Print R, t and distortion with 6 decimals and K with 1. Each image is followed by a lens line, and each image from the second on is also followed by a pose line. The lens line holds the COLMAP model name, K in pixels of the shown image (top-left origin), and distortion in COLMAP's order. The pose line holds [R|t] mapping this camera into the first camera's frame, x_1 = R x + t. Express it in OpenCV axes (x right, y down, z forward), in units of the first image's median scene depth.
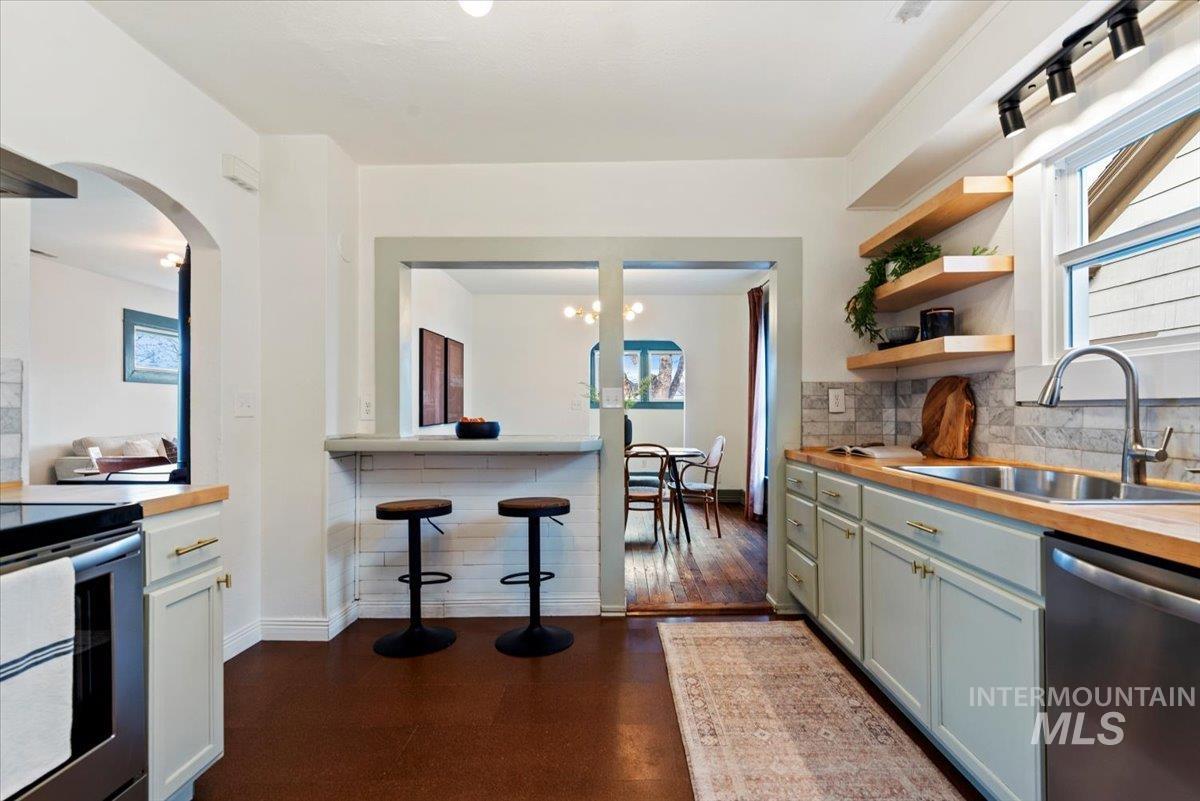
lens RADIAL K [[535.1, 0, 605.9], [0, 535.1, 414.8], [0, 0, 1]] dist [0.000279, -0.000410]
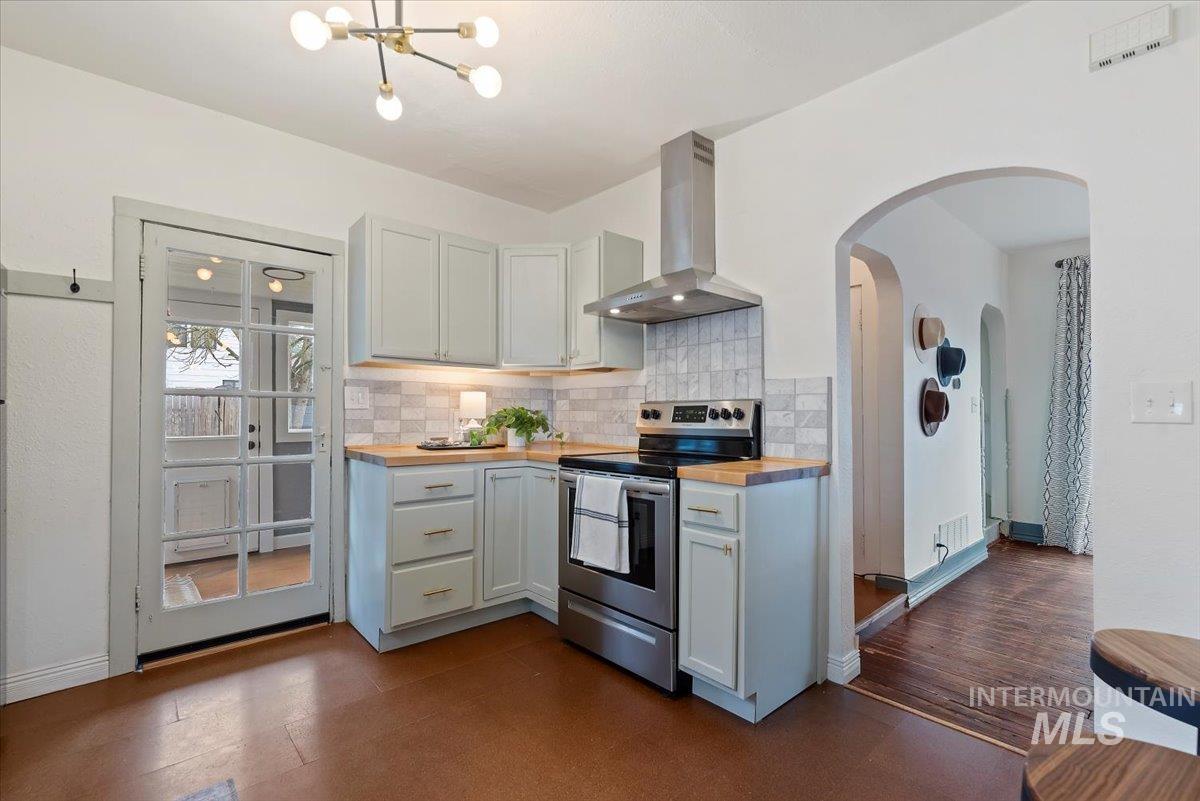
lens RADIAL K [[535.1, 0, 605.9], [0, 535.1, 414.8], [0, 0, 1]] dist [0.000279, -0.000410]
pose [[-0.729429, -0.001237, -0.684056, 0.211183], [-0.006762, 0.999963, 0.005402, -0.002948], [0.684024, 0.008566, -0.729410, 1.076155]]
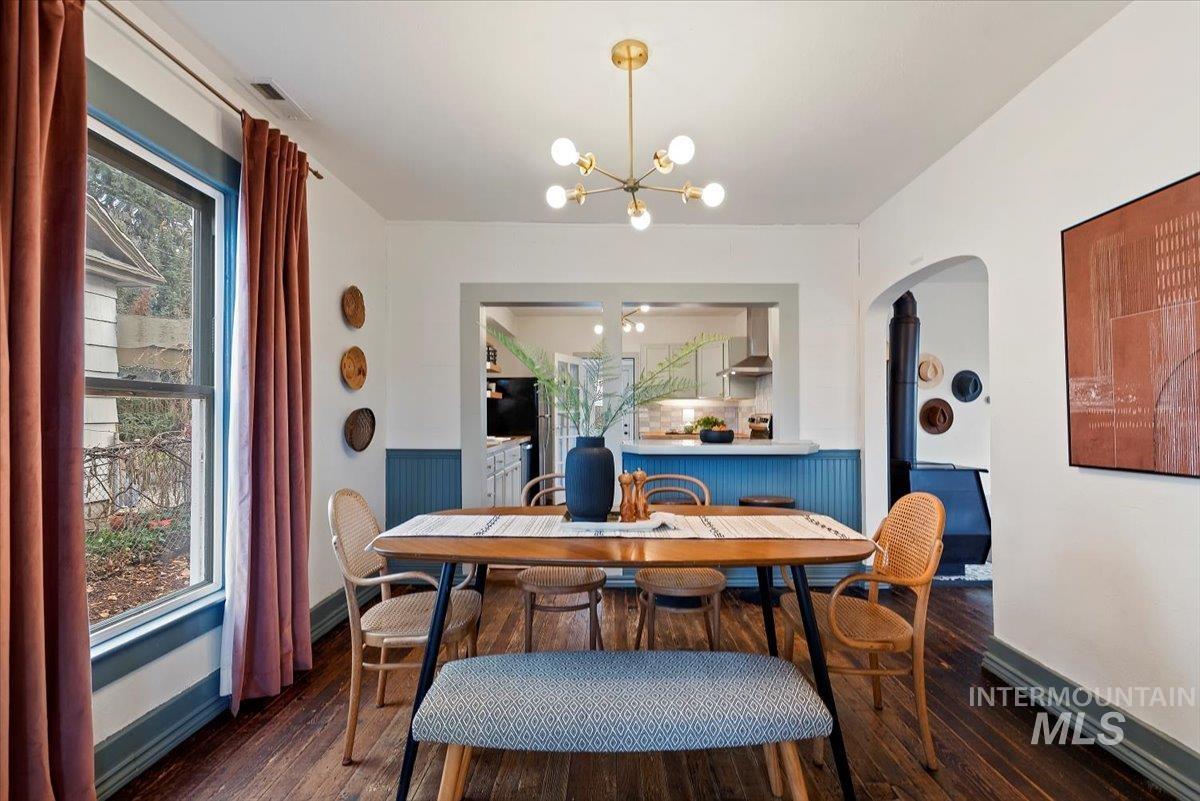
lens RADIAL K [[540.3, 0, 598.1], [0, 540.3, 431.5], [0, 0, 1]] dist [0.000604, -0.018210]
pose [[-0.999993, -0.003743, 0.000626, 0.058935], [-0.003718, 0.999359, 0.035614, -0.033298], [-0.000758, 0.035612, -0.999365, 2.817616]]
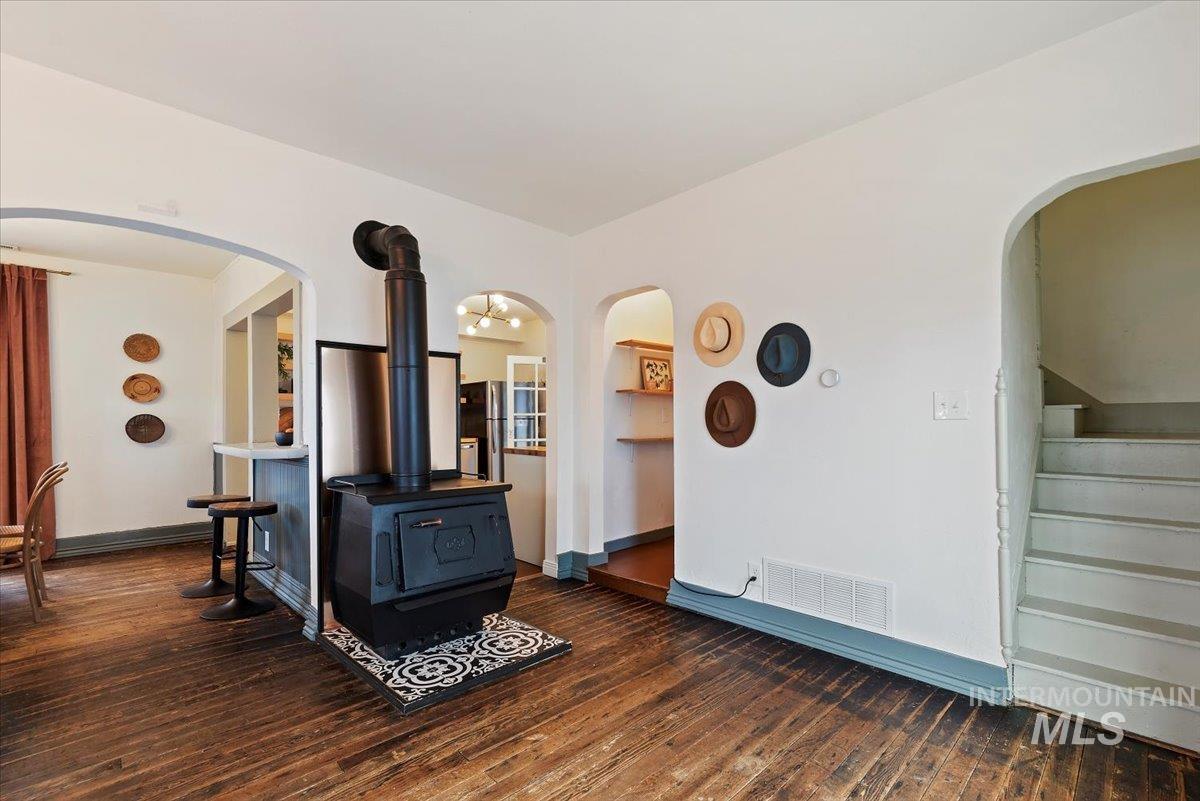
lens RADIAL K [[535.1, 0, 605.9], [0, 535.1, 414.8], [0, 0, 1]] dist [0.000279, -0.000410]
pose [[-0.712644, 0.009723, 0.701459, -1.950768], [0.009698, 0.999945, -0.004007, -0.017689], [-0.701459, 0.003948, -0.712699, 1.691106]]
